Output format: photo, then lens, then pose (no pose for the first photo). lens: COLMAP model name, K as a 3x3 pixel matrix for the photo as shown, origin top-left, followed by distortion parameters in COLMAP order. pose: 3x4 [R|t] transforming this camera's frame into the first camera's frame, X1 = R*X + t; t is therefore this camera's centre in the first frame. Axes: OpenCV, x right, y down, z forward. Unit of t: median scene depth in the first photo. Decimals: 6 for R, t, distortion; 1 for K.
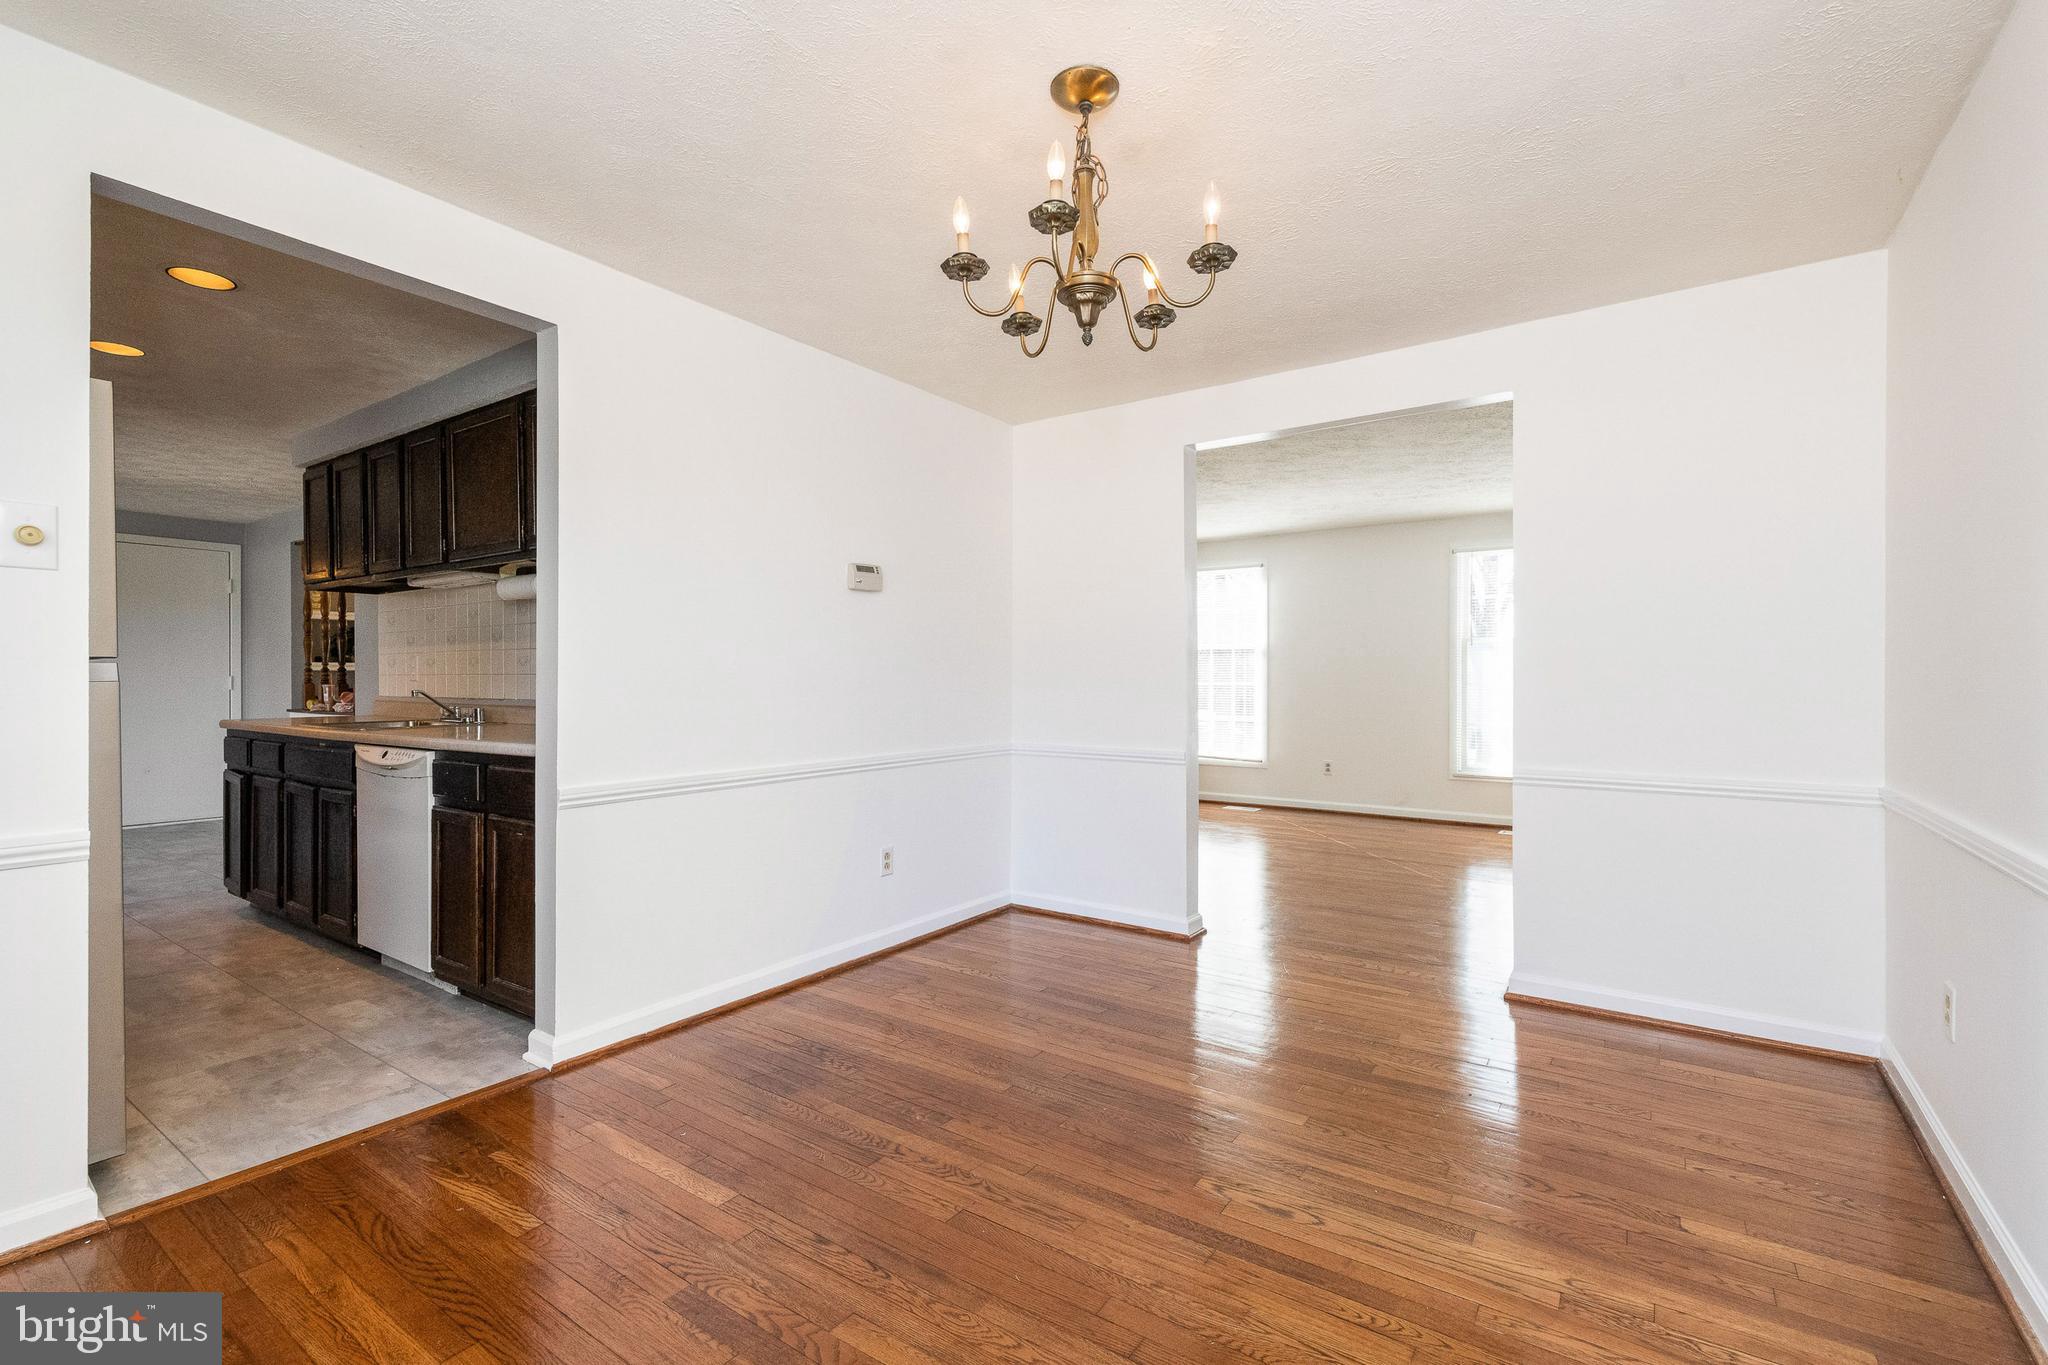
lens RADIAL K [[907.5, 0, 1044.4], [0, 907.5, 679.4], [0, 0, 1]] dist [0.002703, 0.000247]
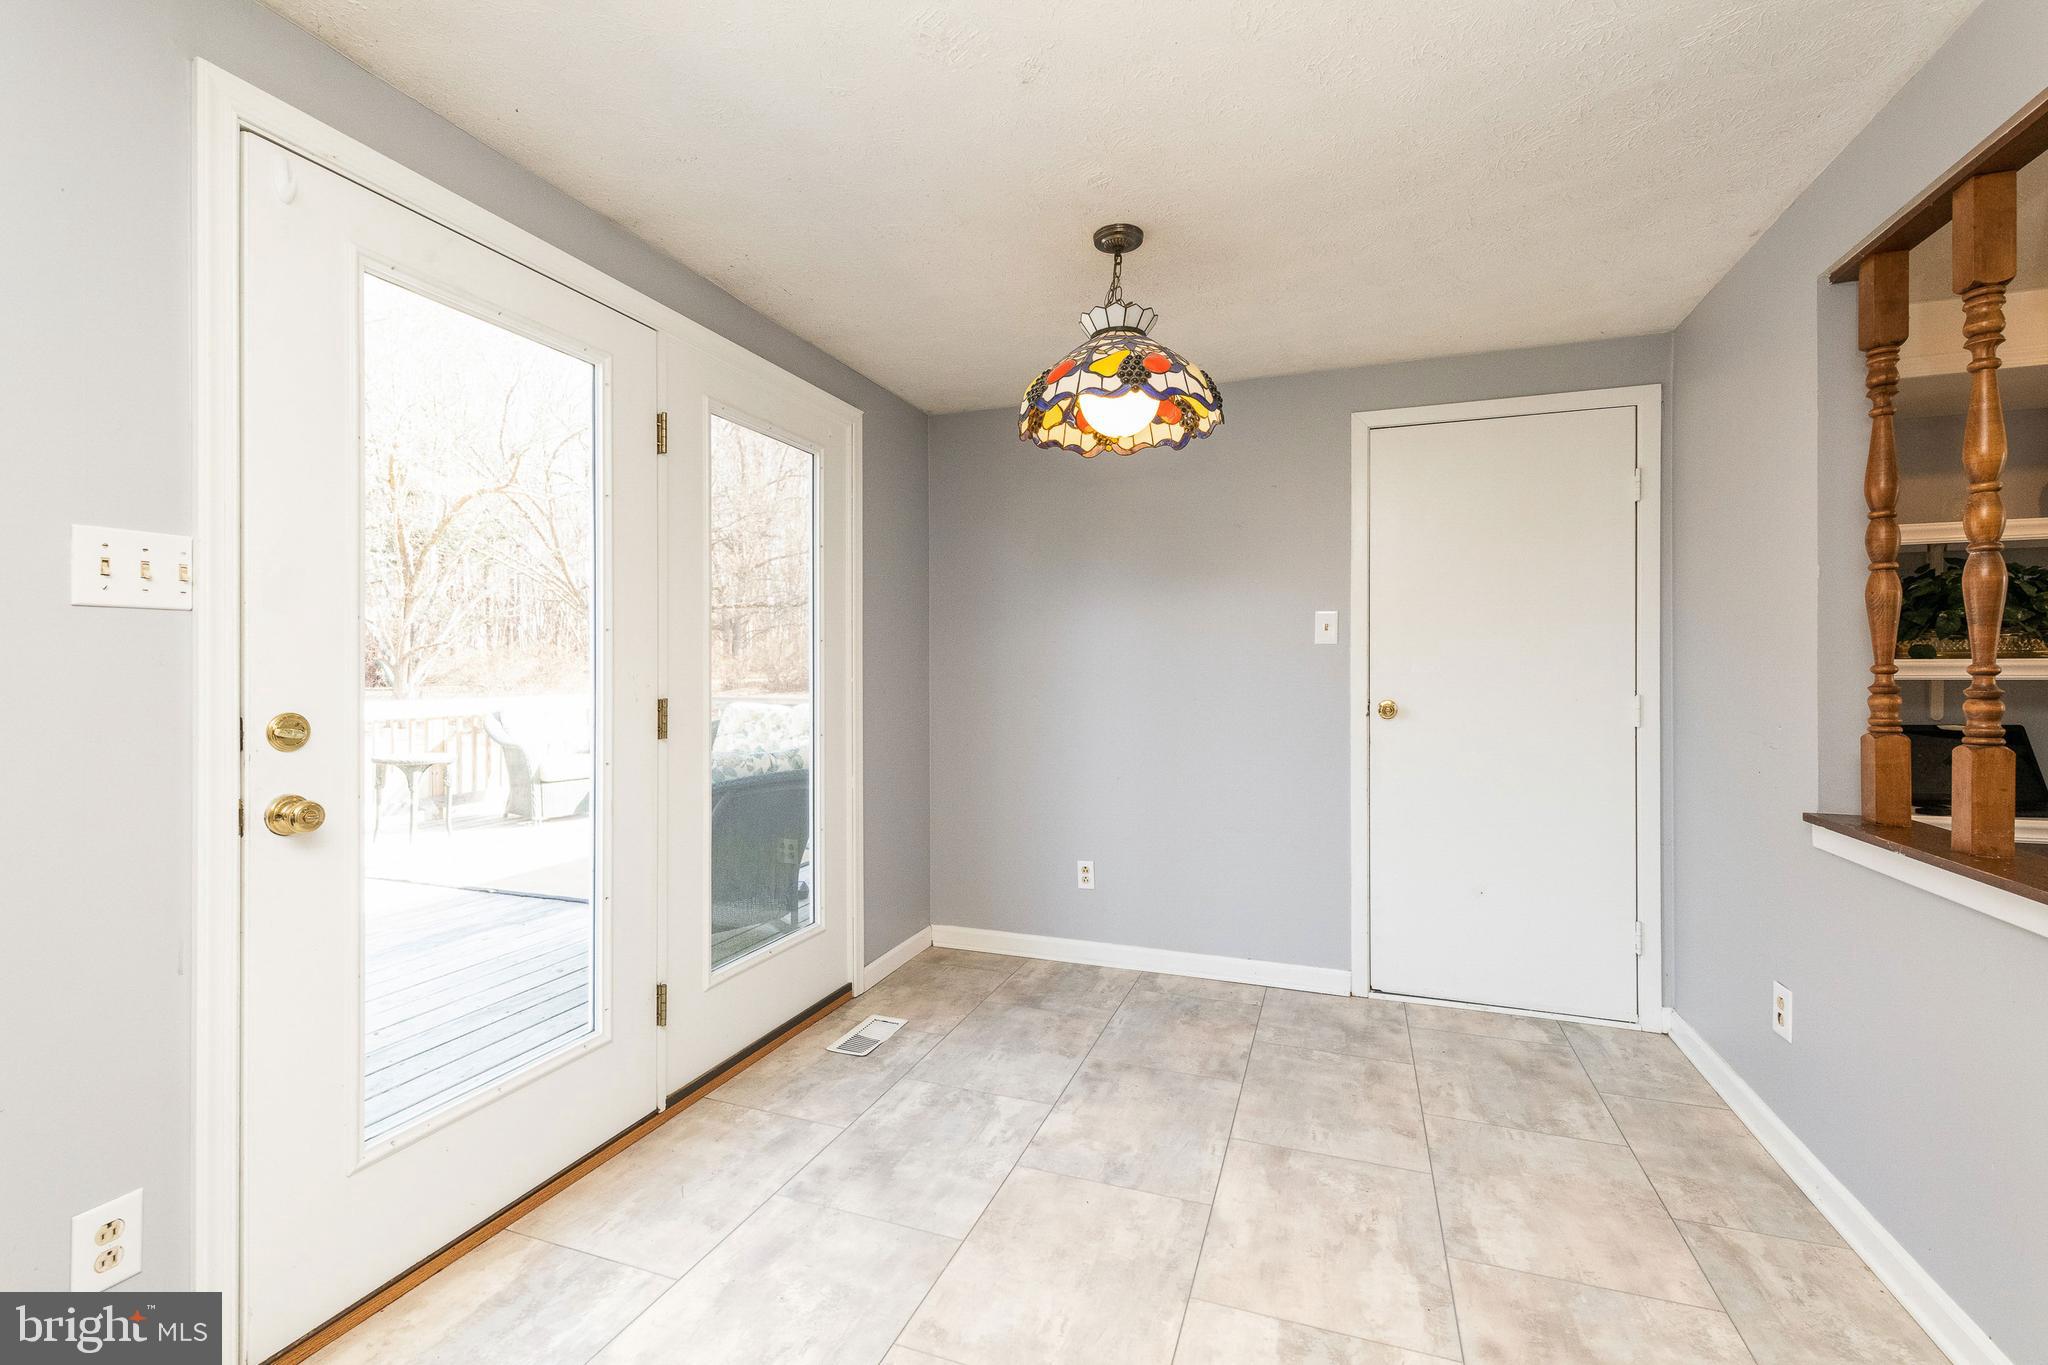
lens RADIAL K [[905.8, 0, 1014.8], [0, 905.8, 670.2], [0, 0, 1]] dist [0.002127, -0.000146]
pose [[0.239244, -0.000045, -0.970960, -0.757354], [-0.000728, 1.000000, -0.000226, -0.020038], [0.970959, 0.000761, 0.239244, 0.845002]]
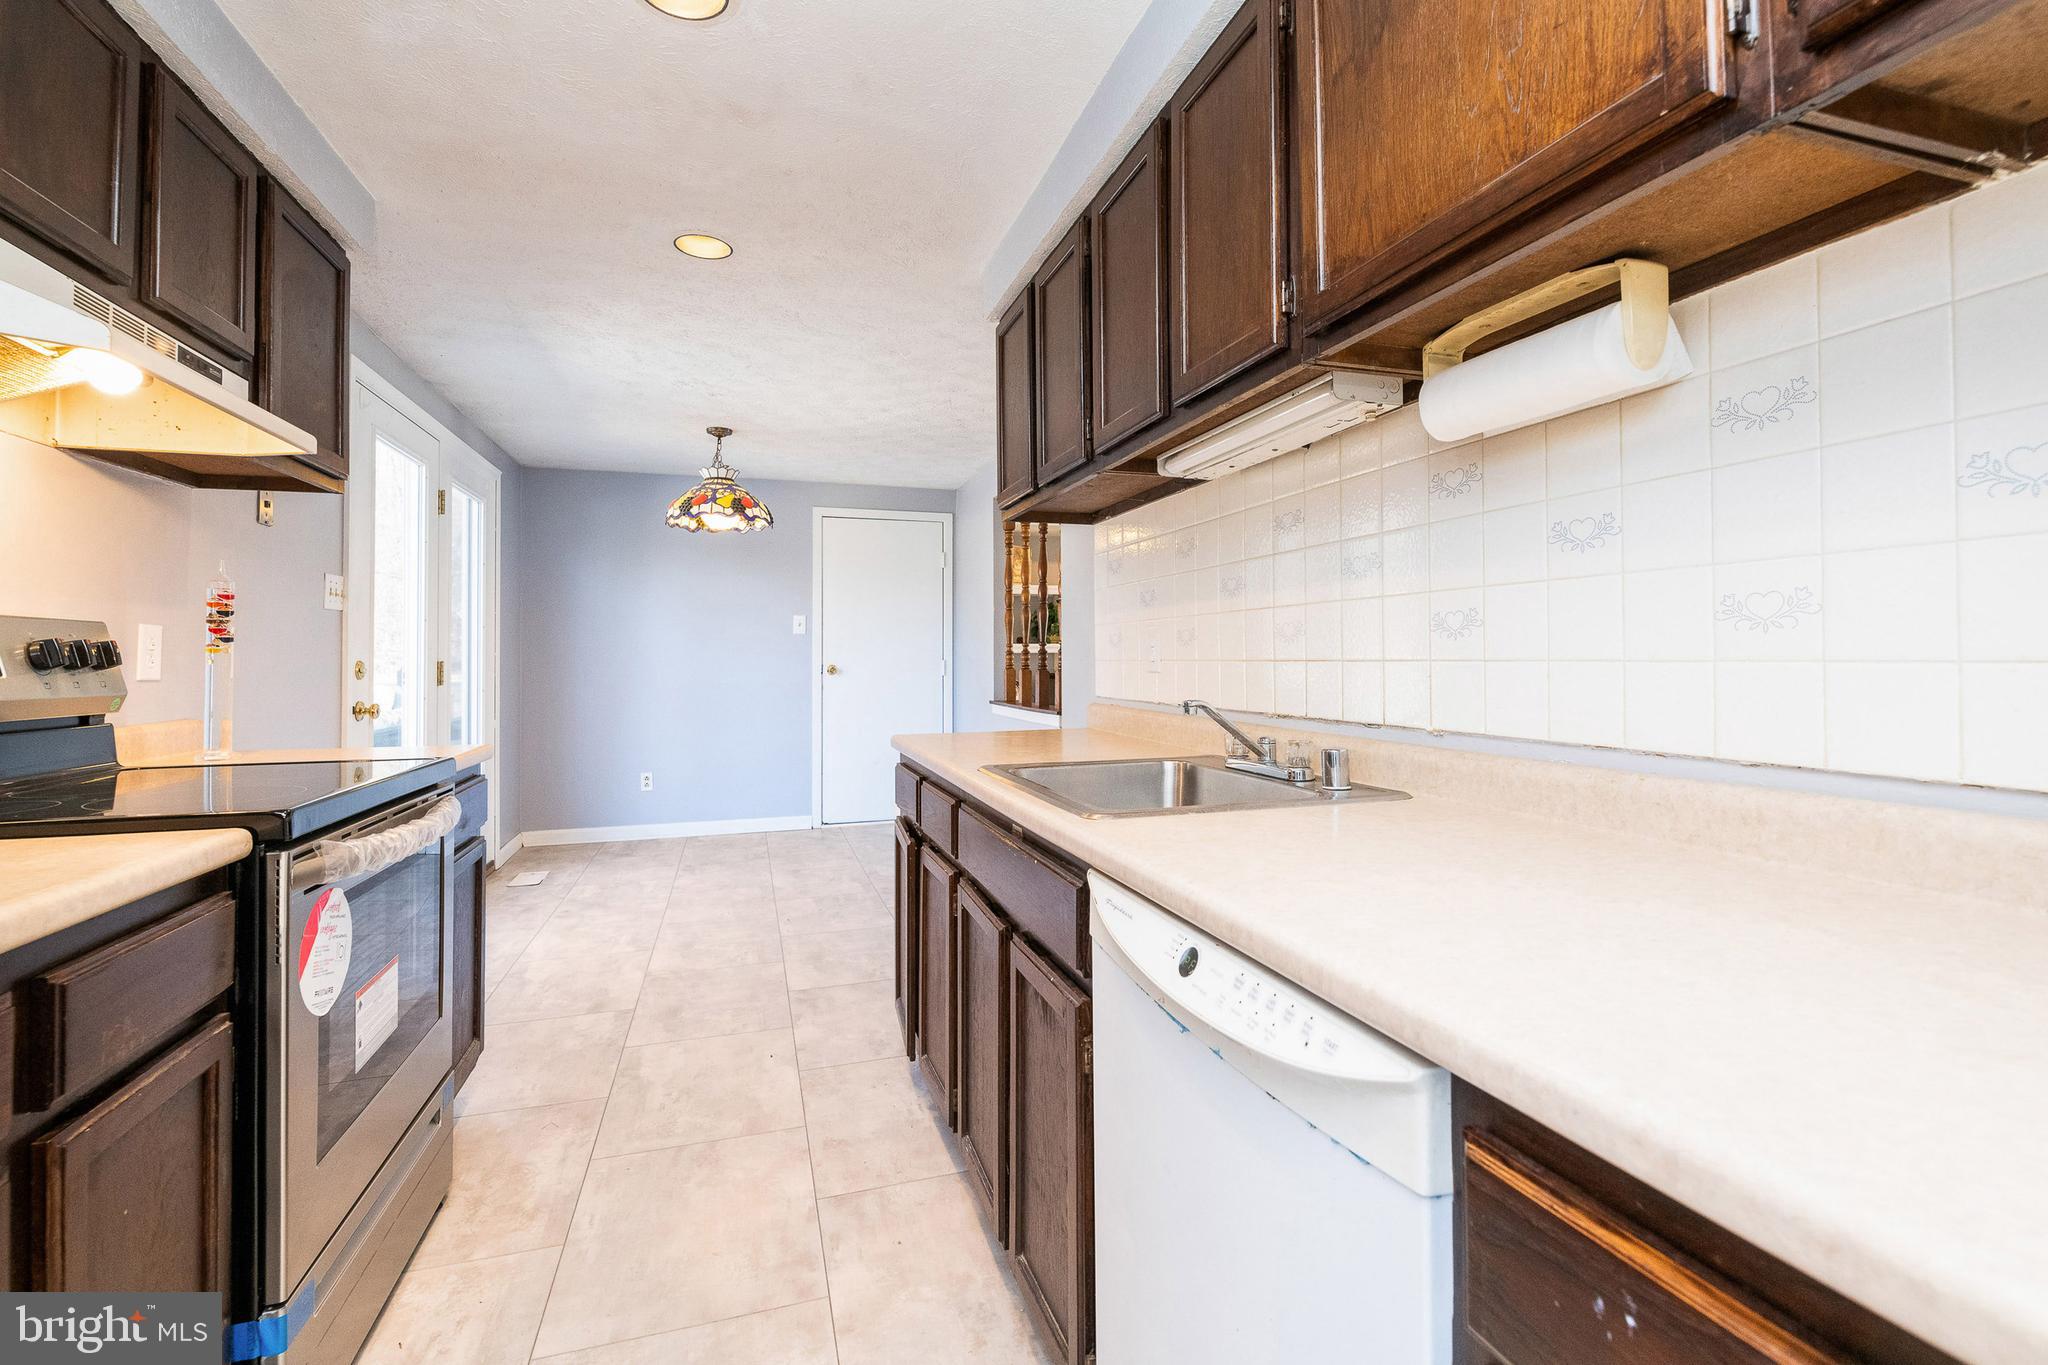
lens RADIAL K [[905.8, 0, 1014.8], [0, 905.8, 670.2], [0, 0, 1]] dist [0.002127, -0.000146]
pose [[0.775831, 0.005872, -0.630914, -0.384300], [0.001799, 0.999932, 0.011519, -0.005498], [0.630939, -0.010071, 0.775767, 0.487928]]
